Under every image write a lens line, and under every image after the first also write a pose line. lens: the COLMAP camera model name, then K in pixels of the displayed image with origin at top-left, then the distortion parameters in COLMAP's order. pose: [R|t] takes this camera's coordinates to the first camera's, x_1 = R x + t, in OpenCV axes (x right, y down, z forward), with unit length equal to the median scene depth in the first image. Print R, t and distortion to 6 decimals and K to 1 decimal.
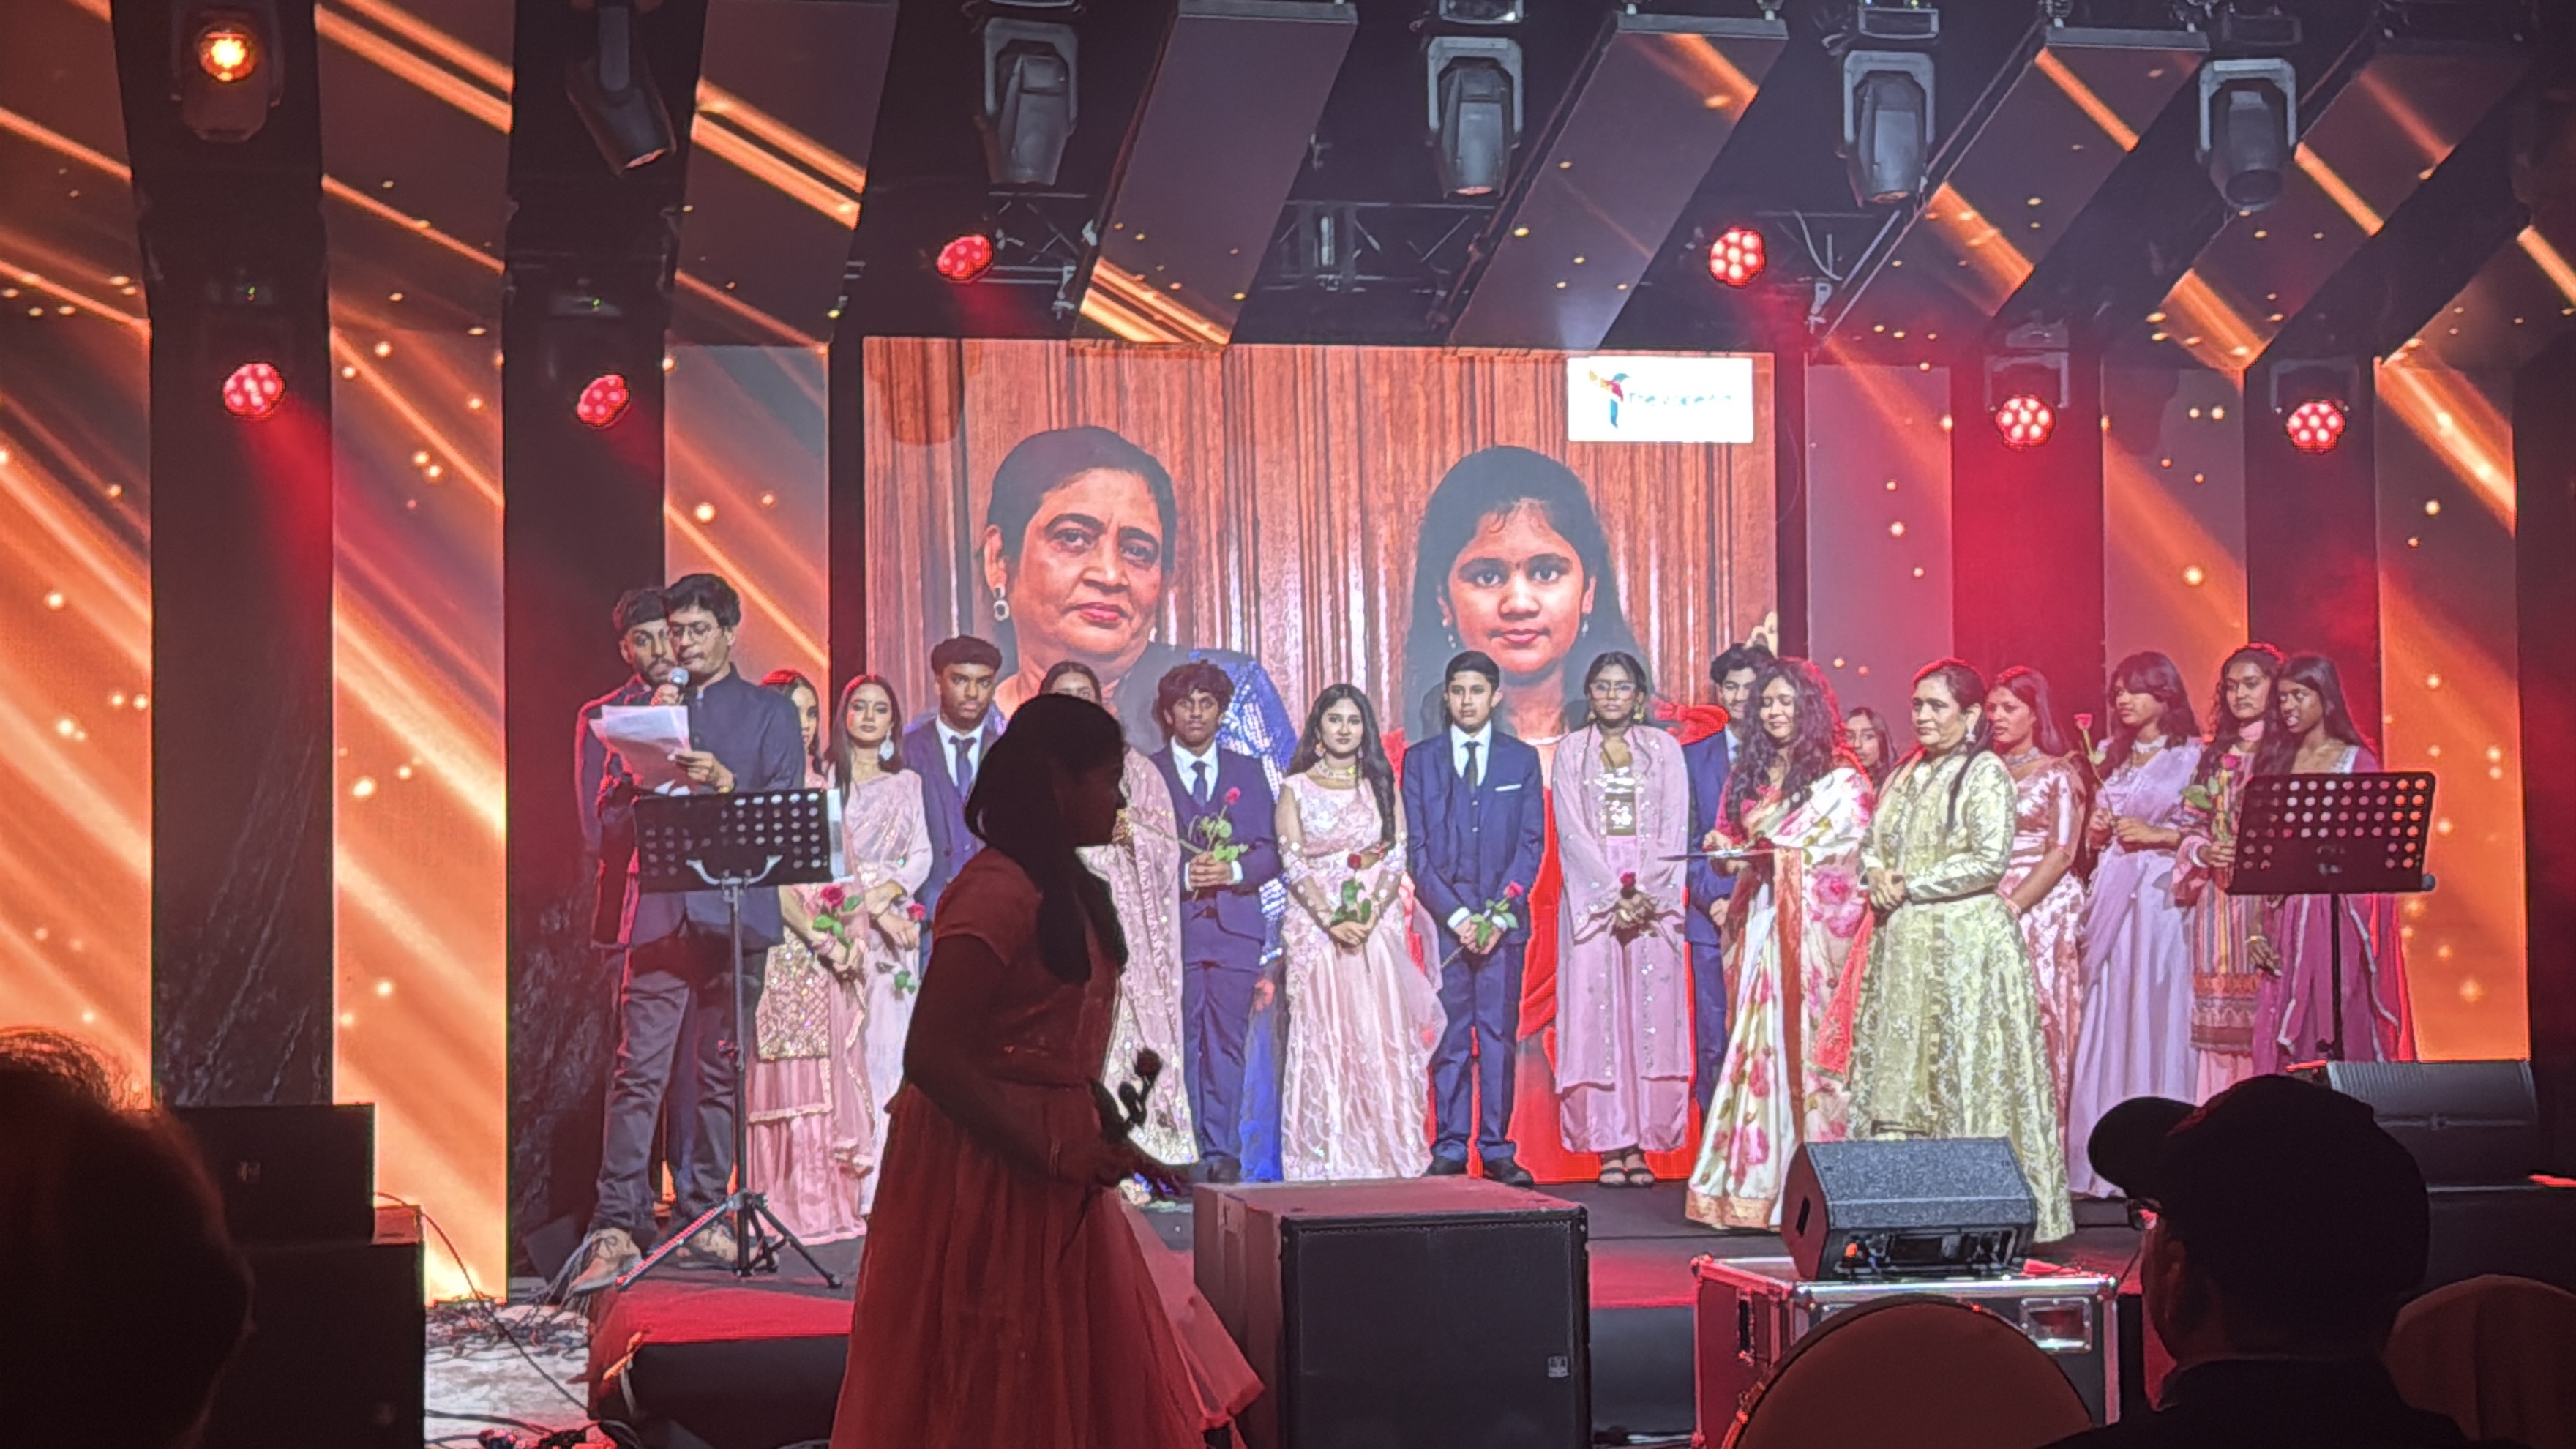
lens RADIAL K [[4267.4, 0, 1312.1], [0, 4267.4, 747.0], [0, 0, 1]] dist [0.144185, -0.040801]
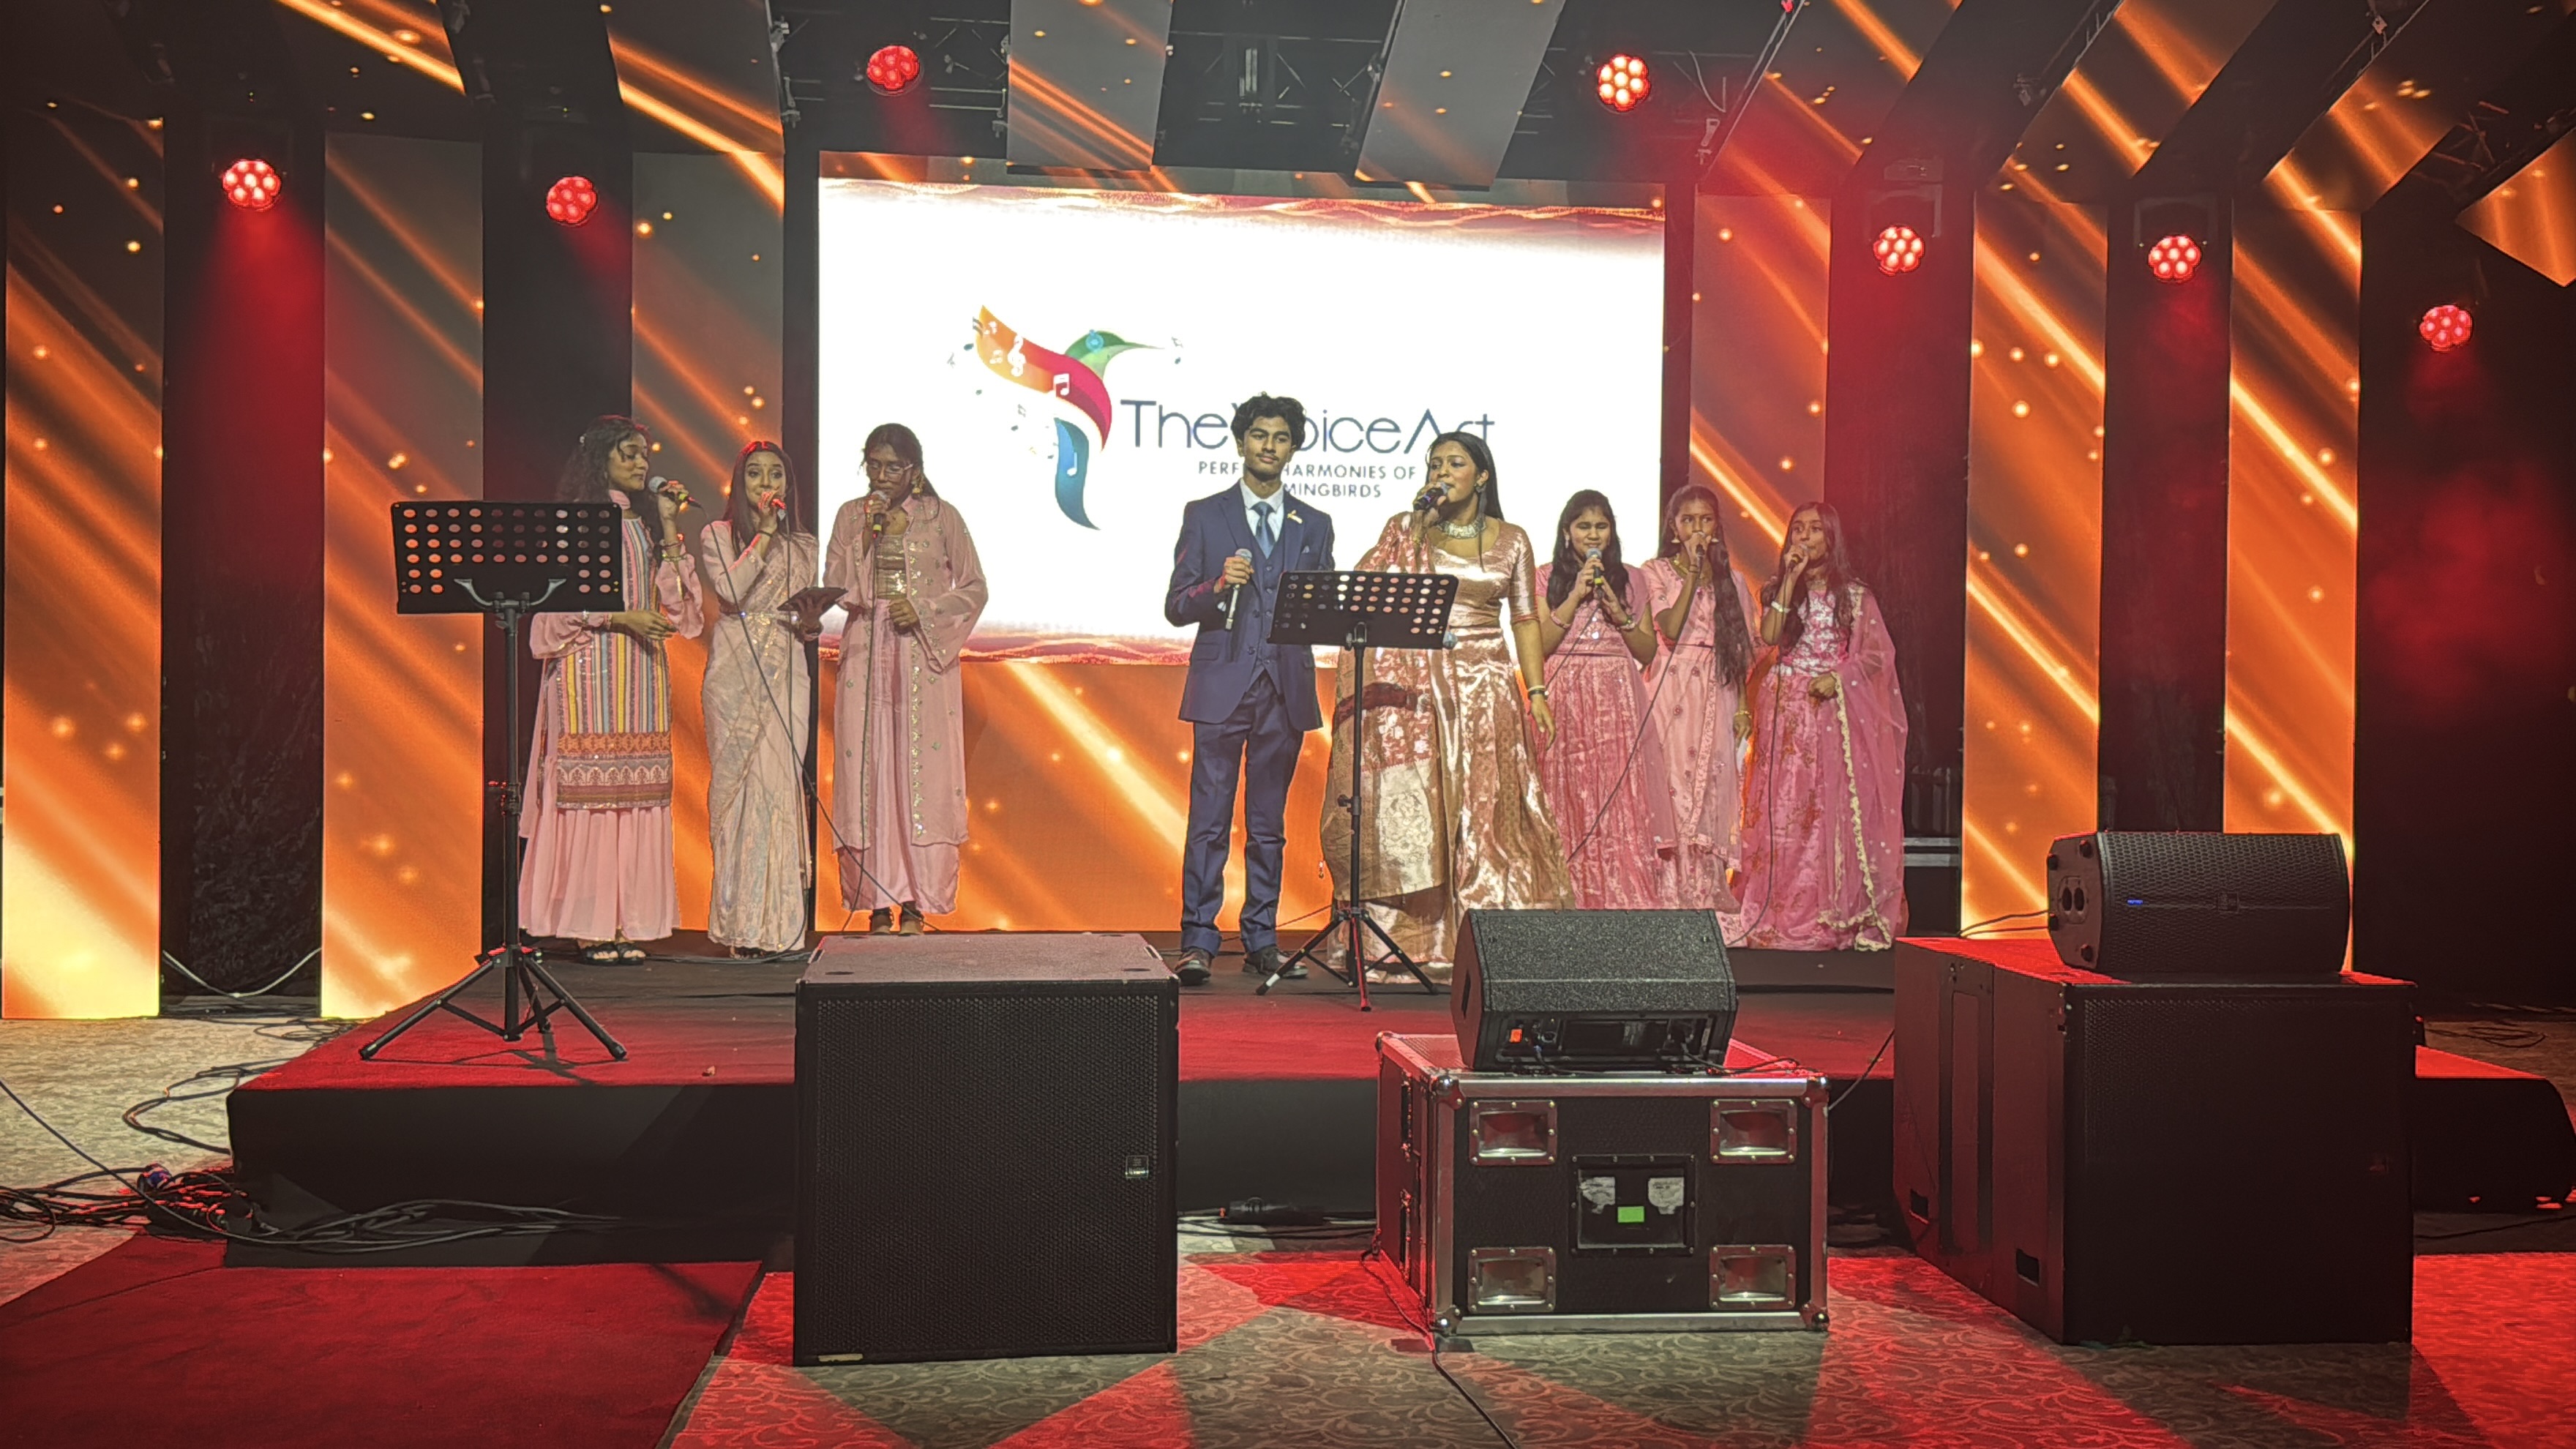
lens RADIAL K [[2670.3, 0, 1324.8], [0, 2670.3, 758.6], [0, 0, 1]] dist [0.130705, -0.294992]
pose [[0.995302, 0.024172, -0.093753, 0.095220], [-0.019994, 0.998776, 0.045245, 0.026892], [0.094732, -0.043158, 0.994567, 0.324957]]
